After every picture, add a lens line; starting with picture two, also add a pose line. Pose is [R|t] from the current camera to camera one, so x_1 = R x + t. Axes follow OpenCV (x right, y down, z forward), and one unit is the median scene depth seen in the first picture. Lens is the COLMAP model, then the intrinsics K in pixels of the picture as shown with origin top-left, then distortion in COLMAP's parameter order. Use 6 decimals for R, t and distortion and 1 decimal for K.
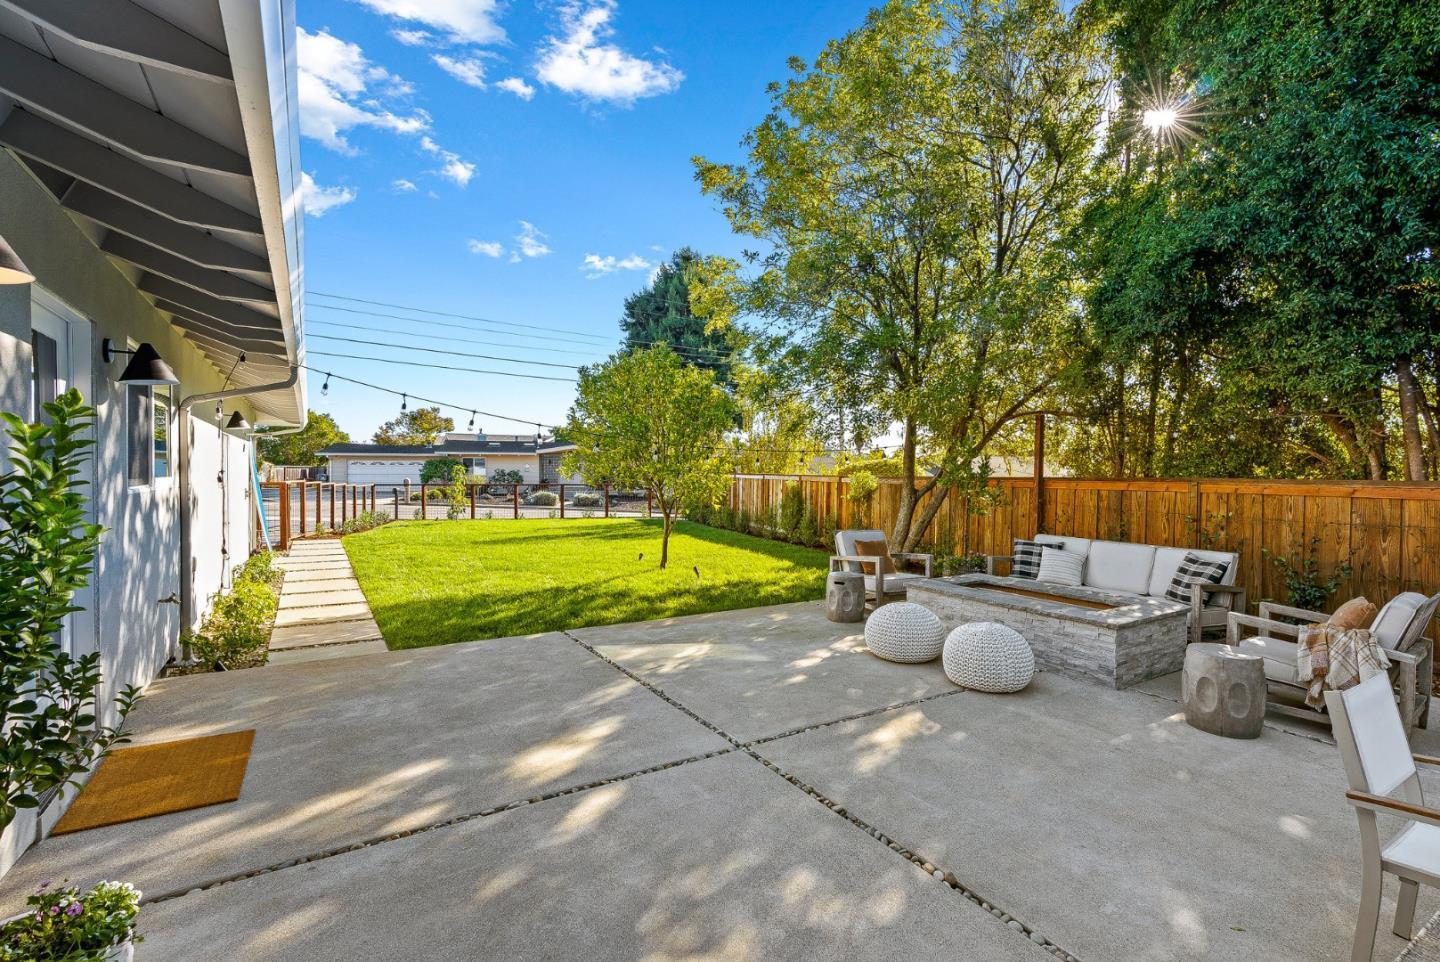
lens RADIAL K [[662.6, 0, 717.9], [0, 662.6, 469.4], [0, 0, 1]] dist [-0.001161, -0.000084]
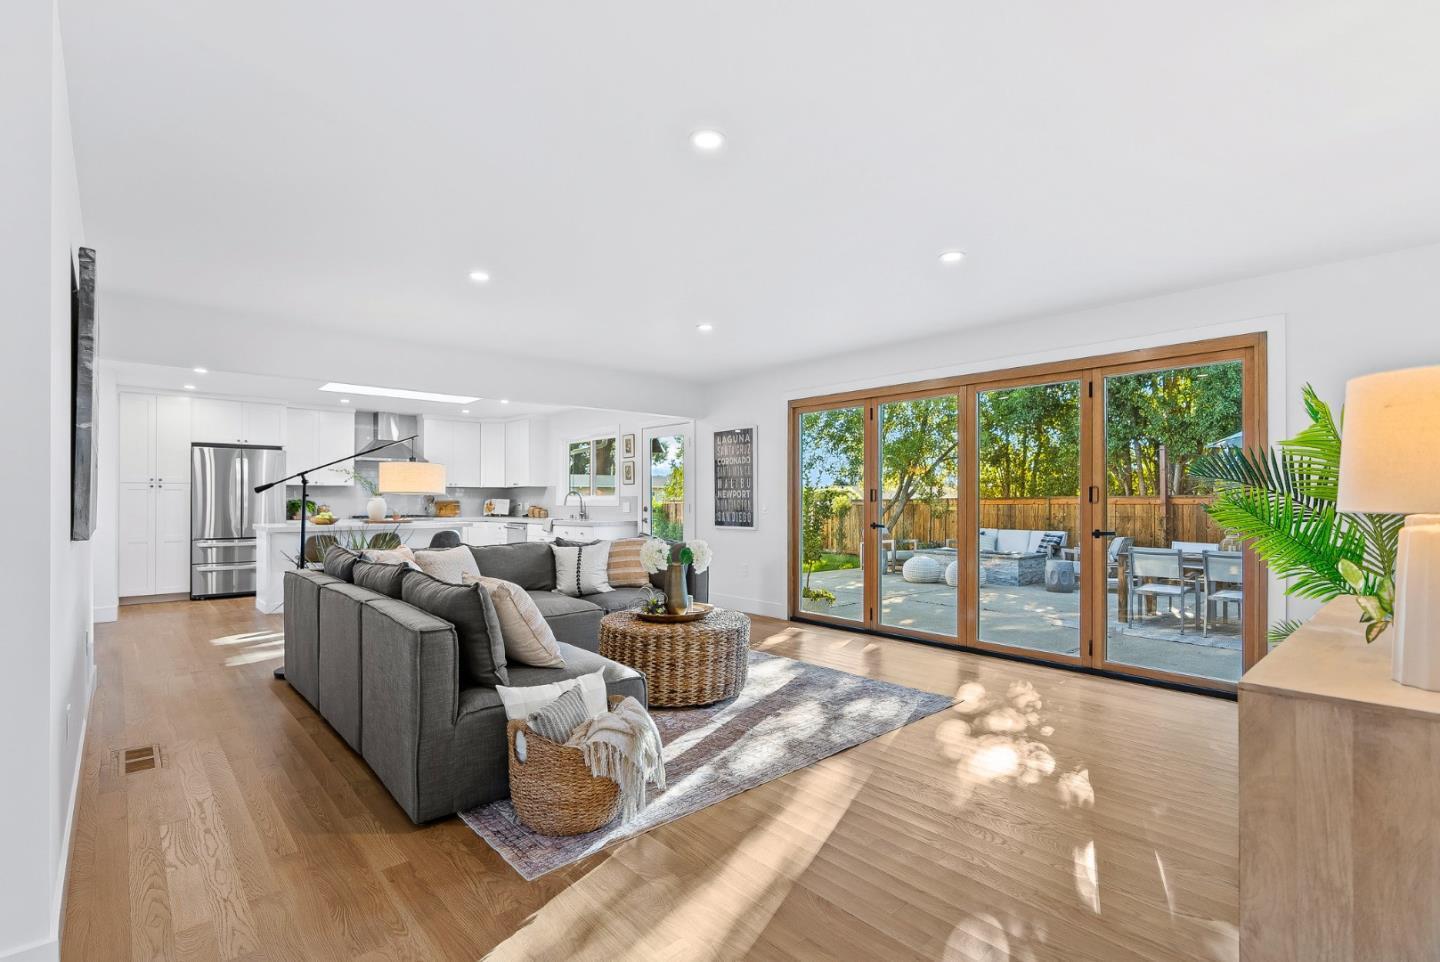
lens RADIAL K [[662.6, 0, 721.9], [0, 662.6, 489.5], [0, 0, 1]] dist [-0.001161, -0.000084]
pose [[0.985660, -0.005631, 0.168647, -0.541101], [0.008288, 0.999852, -0.015052, 0.014928], [-0.168538, 0.016234, 0.985562, -0.743135]]
